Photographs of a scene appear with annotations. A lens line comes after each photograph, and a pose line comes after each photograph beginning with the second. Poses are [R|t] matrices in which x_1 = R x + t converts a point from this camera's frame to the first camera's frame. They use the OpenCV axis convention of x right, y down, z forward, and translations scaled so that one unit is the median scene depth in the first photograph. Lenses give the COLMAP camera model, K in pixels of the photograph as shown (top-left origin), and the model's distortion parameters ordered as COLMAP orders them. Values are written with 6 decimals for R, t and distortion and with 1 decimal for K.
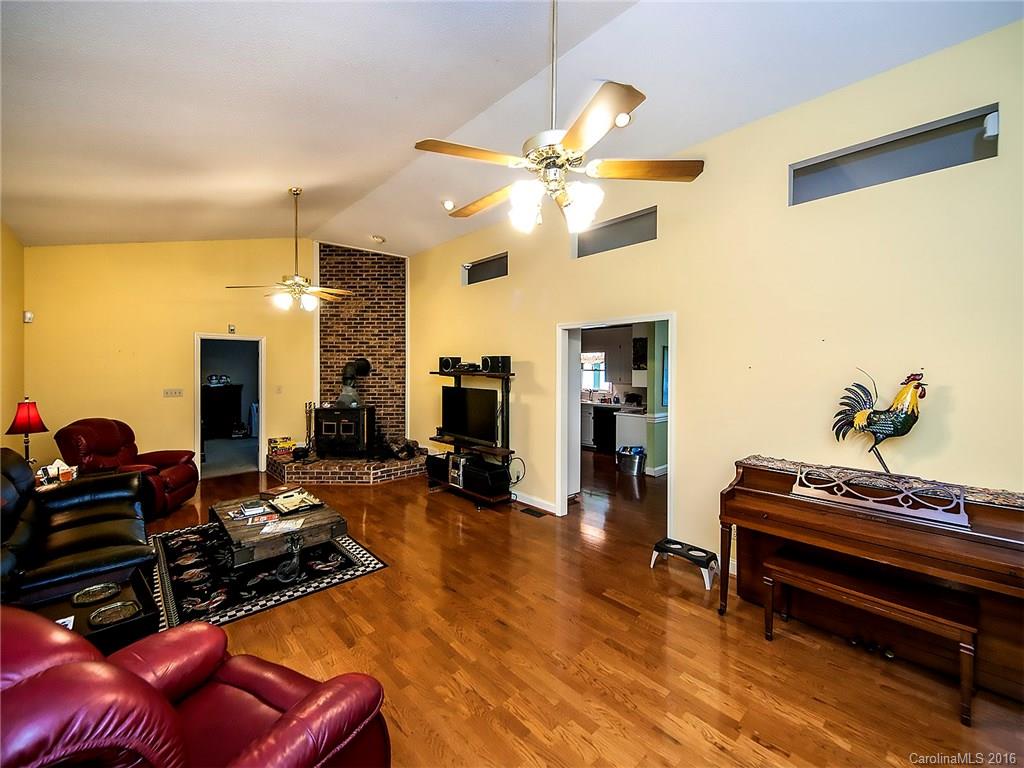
lens RADIAL K [[408.7, 0, 512.0], [0, 408.7, 384.0], [0, 0, 1]] dist [0.000133, -0.000022]
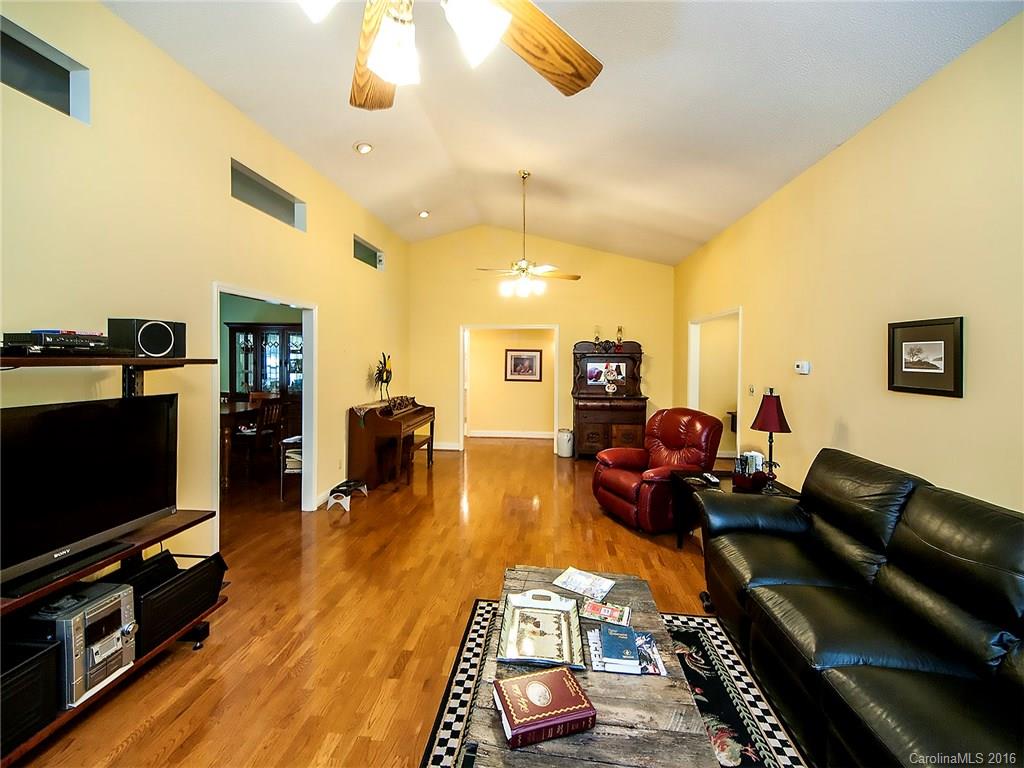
lens RADIAL K [[412.8, 0, 513.7], [0, 412.8, 356.9], [0, 0, 1]] dist [0.000330, 0.000019]
pose [[-0.653557, -0.010283, 0.756807, -0.931550], [0.017602, 0.999431, 0.028780, -0.044472], [-0.756672, 0.032131, -0.653004, 1.422673]]
